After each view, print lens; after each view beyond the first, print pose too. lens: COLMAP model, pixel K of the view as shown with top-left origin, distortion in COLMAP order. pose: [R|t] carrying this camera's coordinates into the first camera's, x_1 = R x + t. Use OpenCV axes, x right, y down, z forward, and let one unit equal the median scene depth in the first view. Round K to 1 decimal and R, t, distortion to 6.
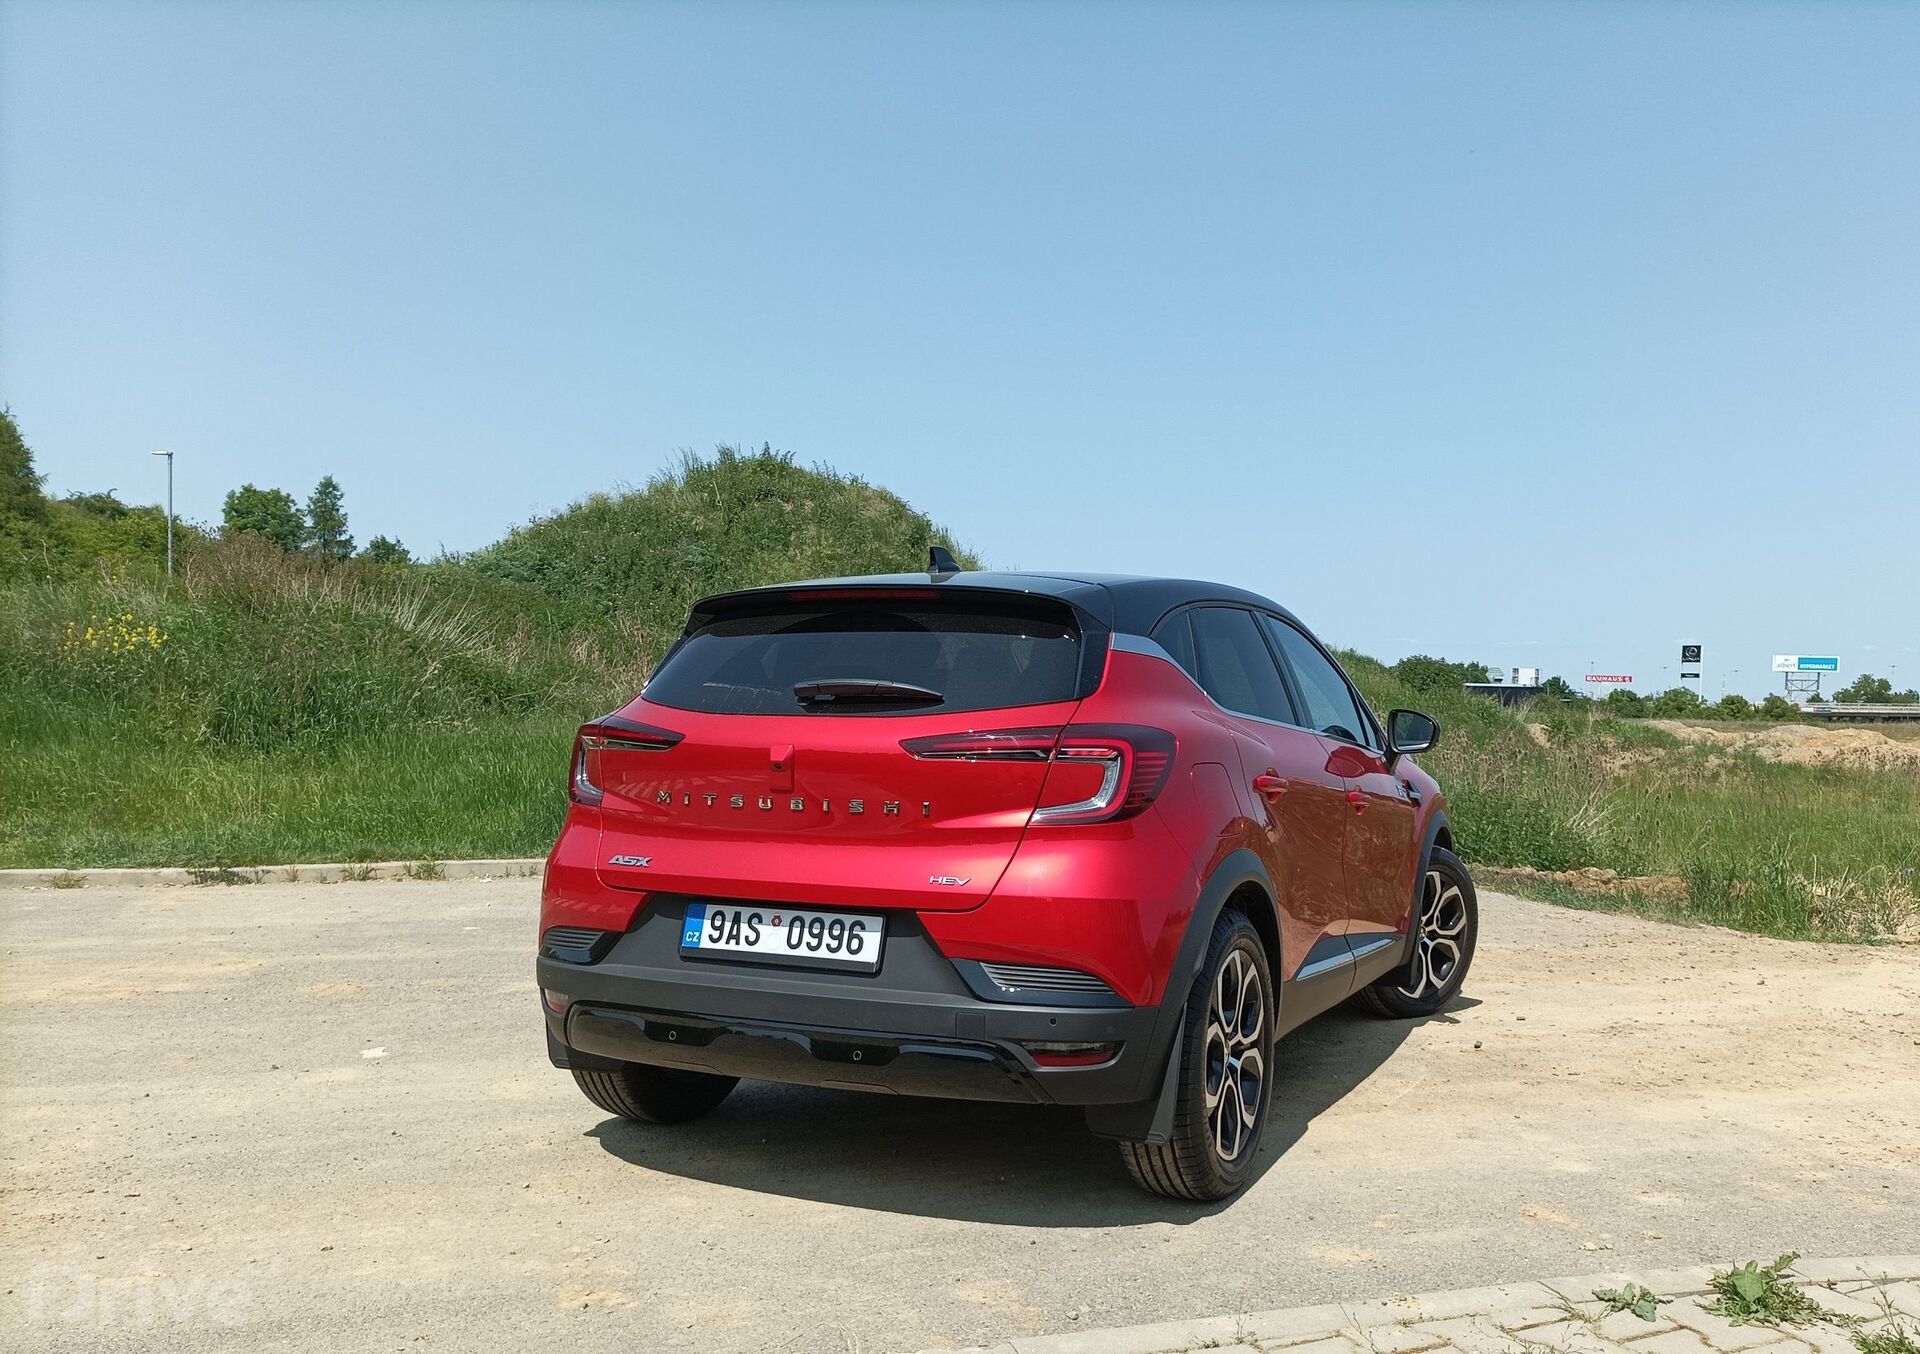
lens RADIAL K [[1590.5, 0, 1070.7], [0, 1590.5, 821.6], [0, 0, 1]] dist [0.028036, -0.013651]
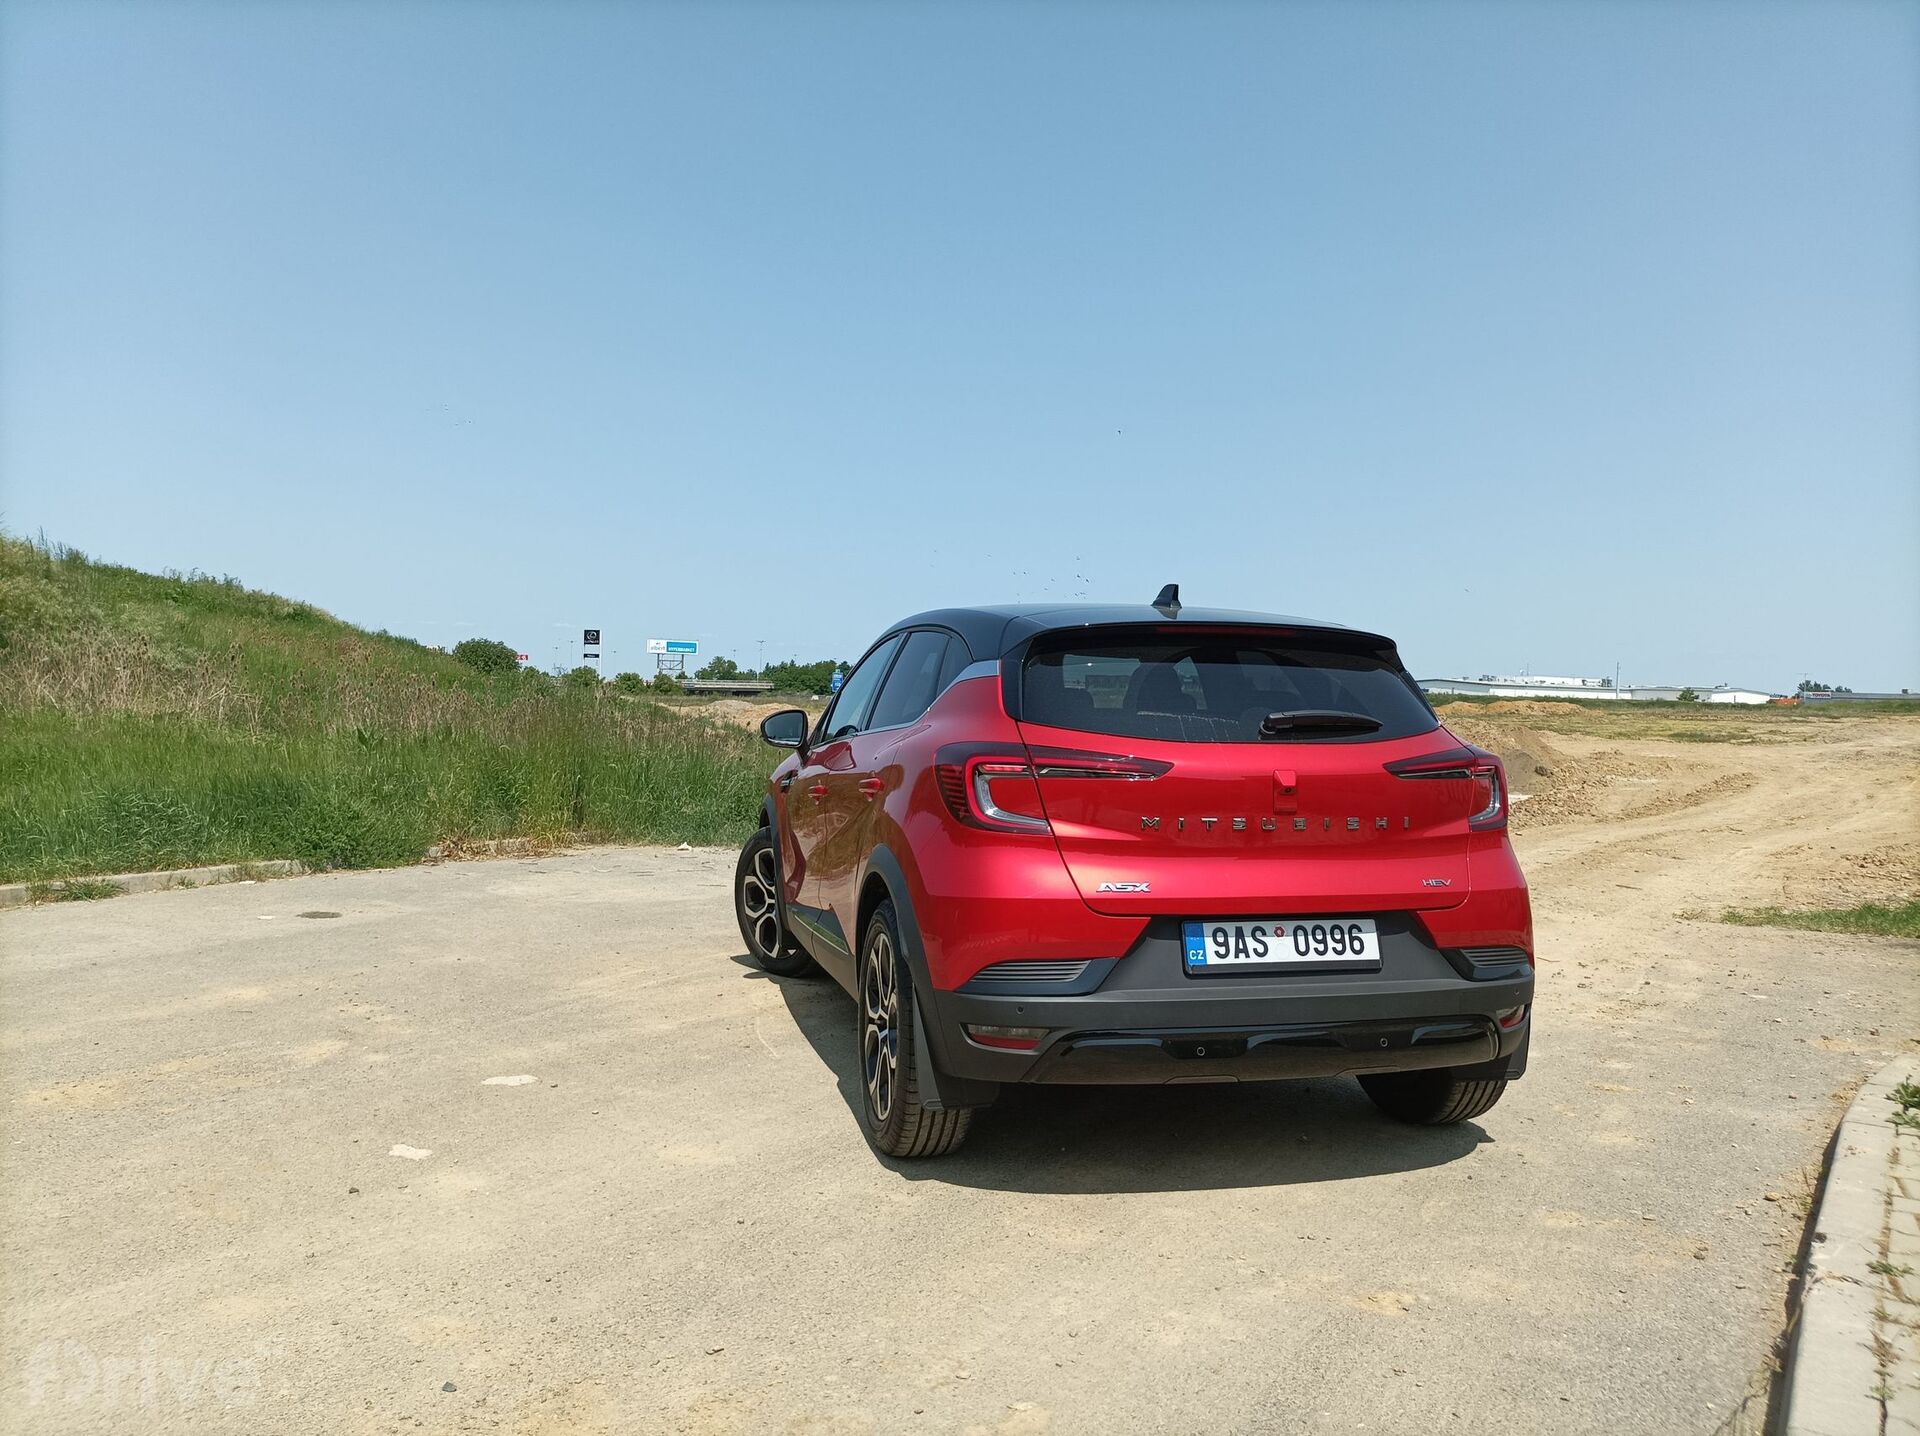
lens RADIAL K [[1433.4, 0, 964.6], [0, 1433.4, 733.0], [0, 0, 1]] dist [0.017060, -0.009851]
pose [[0.797880, -0.019410, 0.602503, -0.798053], [0.040853, 0.998925, -0.021920, -0.051451], [-0.601430, 0.042103, 0.797815, 0.285448]]
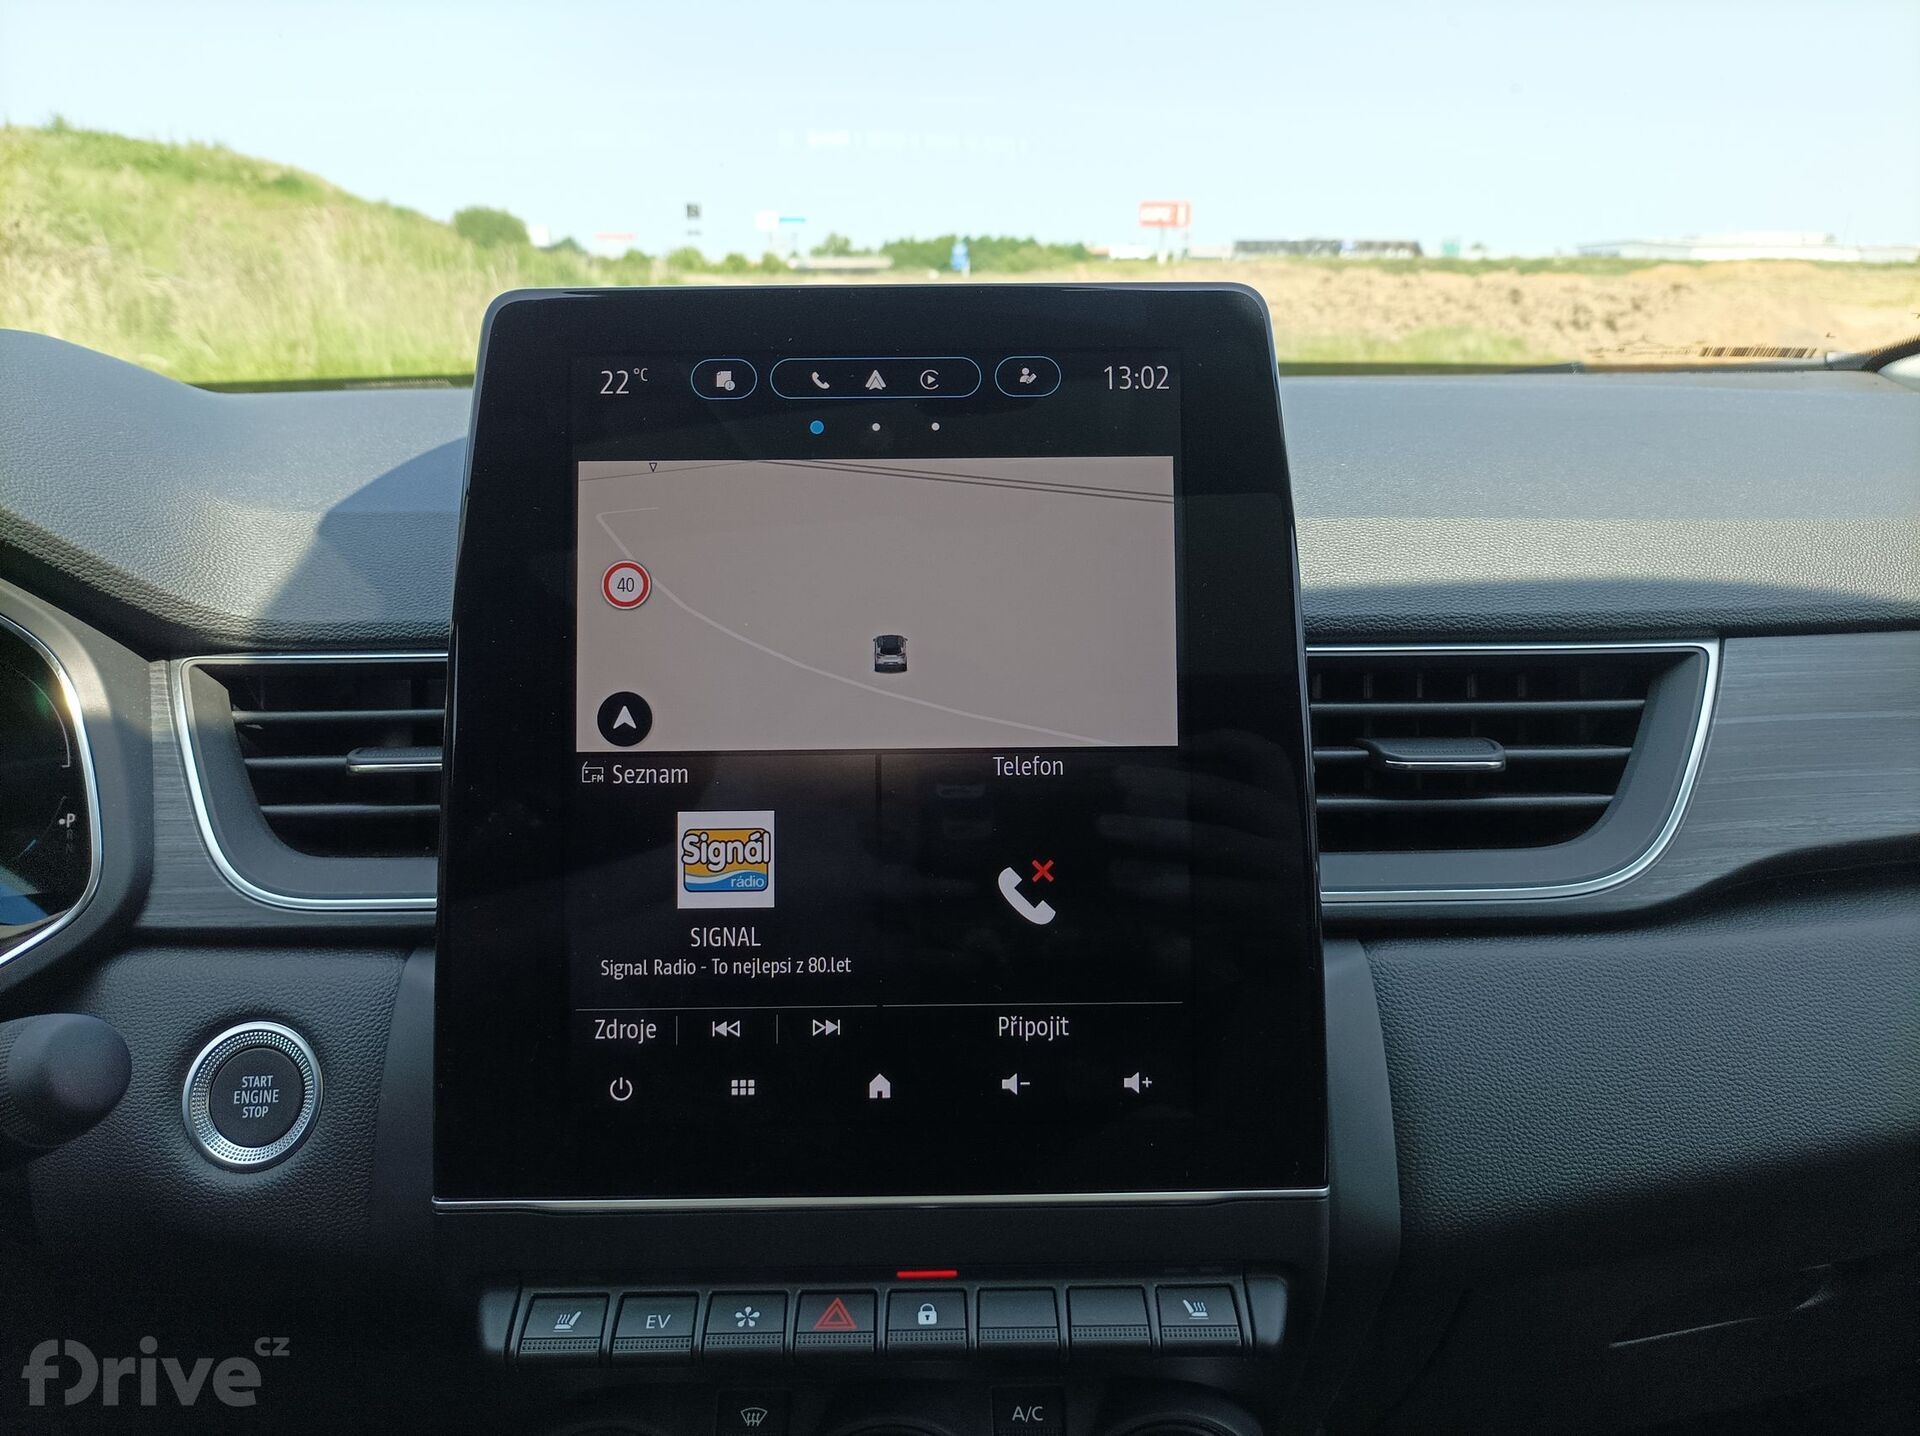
lens RADIAL K [[1433.4, 0, 955.6], [0, 1433.4, 738.1], [0, 0, 1]] dist [0.017060, -0.009851]
pose [[0.852615, -0.178367, 0.491155, 0.050080], [0.053674, 0.964860, 0.257223, -0.079400], [-0.519776, -0.192950, 0.832228, 1.125579]]
